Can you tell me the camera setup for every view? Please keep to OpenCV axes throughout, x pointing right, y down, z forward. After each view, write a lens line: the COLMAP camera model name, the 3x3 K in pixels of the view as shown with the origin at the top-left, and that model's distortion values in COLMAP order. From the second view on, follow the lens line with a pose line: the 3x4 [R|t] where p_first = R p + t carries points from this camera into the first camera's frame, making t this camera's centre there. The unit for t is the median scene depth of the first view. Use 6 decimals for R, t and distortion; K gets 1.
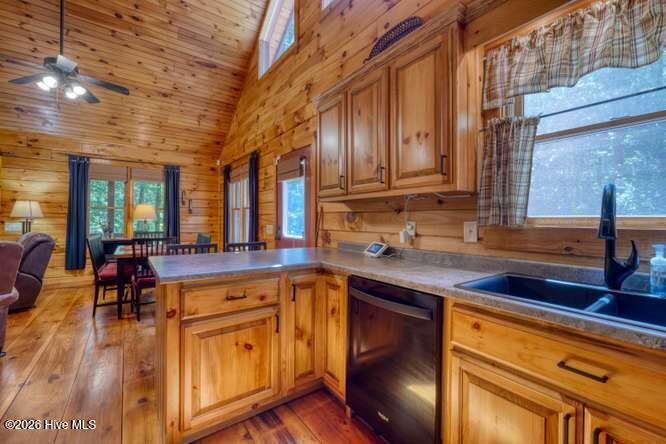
lens RADIAL K [[282.3, 0, 335.3], [0, 282.3, 221.7], [0, 0, 1]] dist [-0.003862, 0.002680]
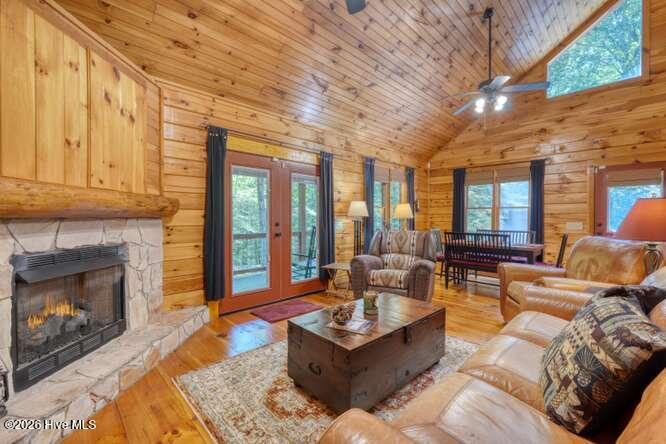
lens RADIAL K [[282.3, 0, 332.9], [0, 282.3, 220.7], [0, 0, 1]] dist [-0.003862, 0.002680]
pose [[0.990290, -0.006332, 0.138871, -1.580083], [0.004642, 0.999911, 0.012490, -0.015427], [-0.138938, -0.011724, 0.990232, -0.056168]]
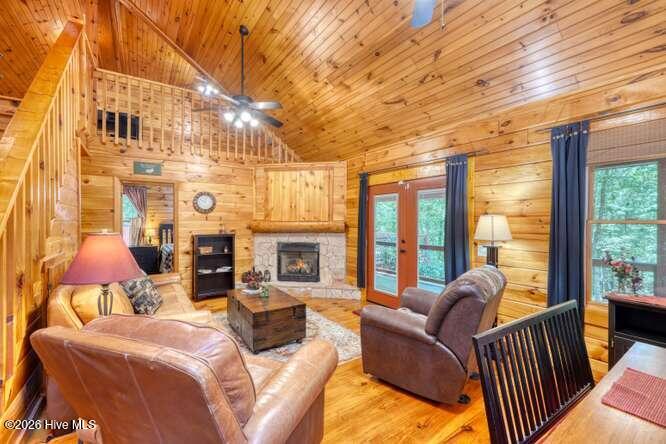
lens RADIAL K [[282.3, 0, 330.6], [0, 282.3, 221.3], [0, 0, 1]] dist [-0.003862, 0.002680]
pose [[-0.025709, -0.003244, -0.999664, -0.486353], [0.001622, 0.999993, -0.003287, -0.068097], [0.999668, -0.001706, -0.025704, 0.745554]]
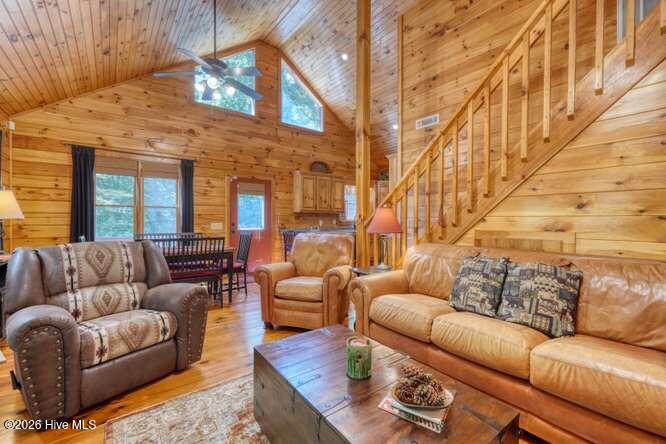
lens RADIAL K [[282.3, 0, 330.9], [0, 282.3, 221.7], [0, 0, 1]] dist [-0.003862, 0.002680]
pose [[-0.024968, -0.016456, 0.999553, -1.777240], [-0.003746, 0.999859, 0.016368, -0.018203], [-0.999681, -0.003335, -0.025026, 0.541550]]
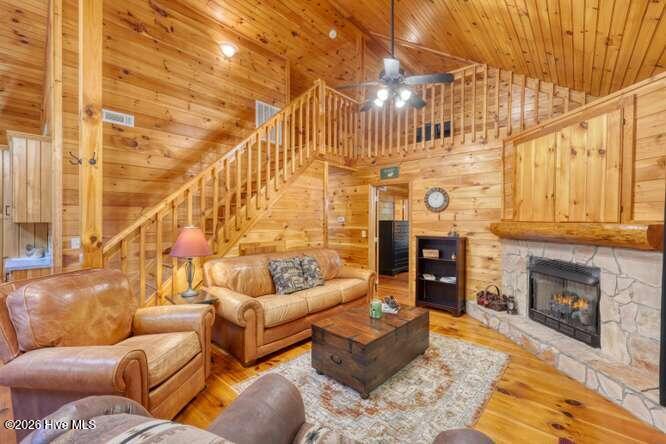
lens RADIAL K [[282.3, 0, 335.2], [0, 282.3, 221.7], [0, 0, 1]] dist [-0.003862, 0.002680]
pose [[-0.975727, -0.010726, -0.218730, -1.159403], [-0.011329, 0.999935, 0.001502, -0.068434], [0.218699, 0.003943, -0.975784, 1.192056]]
